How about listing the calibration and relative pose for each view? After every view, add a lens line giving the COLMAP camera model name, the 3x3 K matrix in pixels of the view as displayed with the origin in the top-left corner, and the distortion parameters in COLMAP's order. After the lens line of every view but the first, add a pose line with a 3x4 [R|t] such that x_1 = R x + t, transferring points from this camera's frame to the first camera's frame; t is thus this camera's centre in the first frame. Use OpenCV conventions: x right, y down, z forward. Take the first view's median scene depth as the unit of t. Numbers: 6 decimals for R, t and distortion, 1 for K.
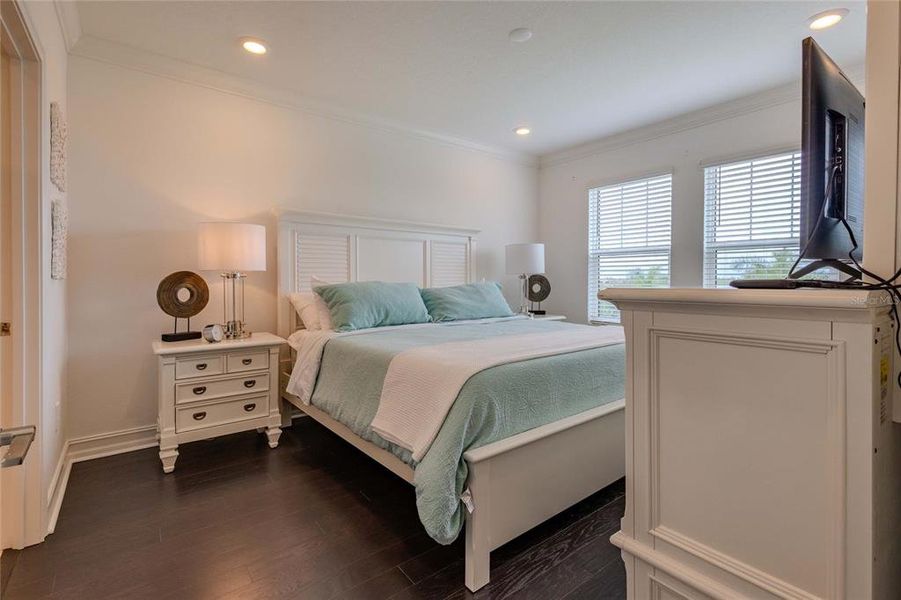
lens RADIAL K [[415.0, 0, 452.4], [0, 415.0, 284.4], [0, 0, 1]] dist [0.011136, -0.003600]
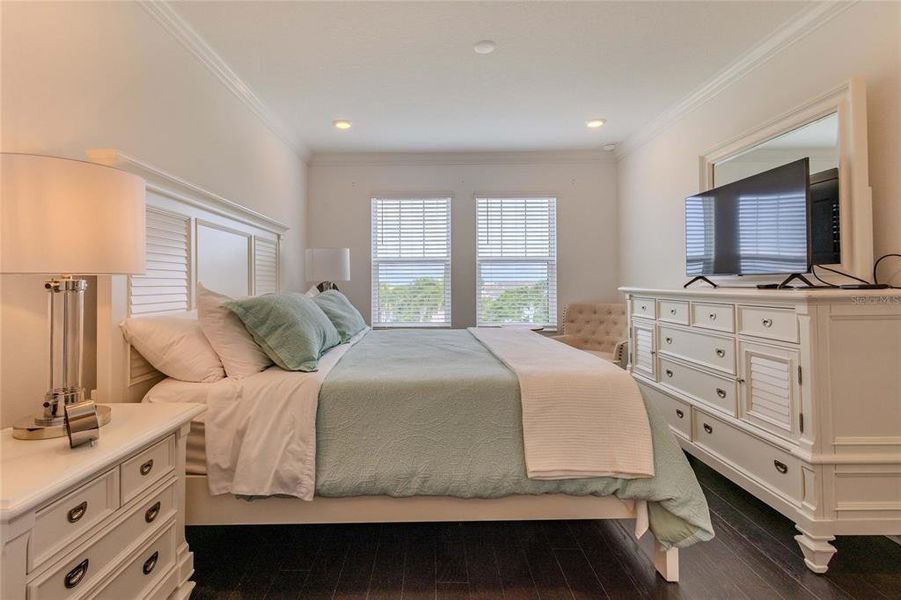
lens RADIAL K [[415.0, 0, 439.5], [0, 415.0, 275.7], [0, 0, 1]] dist [0.011136, -0.003600]
pose [[0.621828, 0.011122, 0.783075, -0.539897], [0.017588, 0.999449, -0.028162, -0.010000], [-0.782956, 0.031285, 0.621290, 0.360947]]
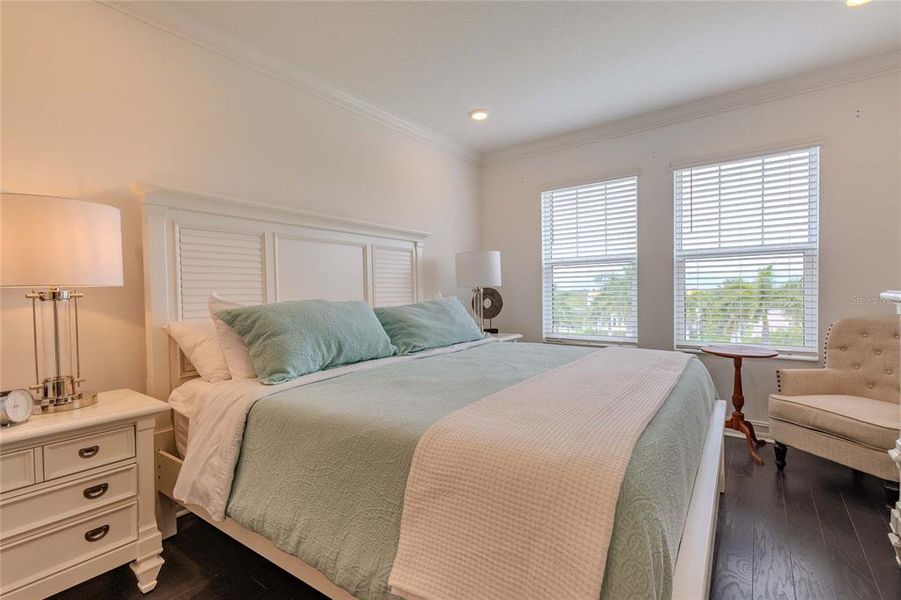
lens RADIAL K [[415.0, 0, 457.4], [0, 415.0, 299.2], [0, 0, 1]] dist [0.011136, -0.003600]
pose [[0.961657, -0.020875, 0.273461, -0.142358], [0.020432, 0.999781, 0.004468, -0.006295], [-0.273494, 0.001291, 0.961873, 0.277375]]
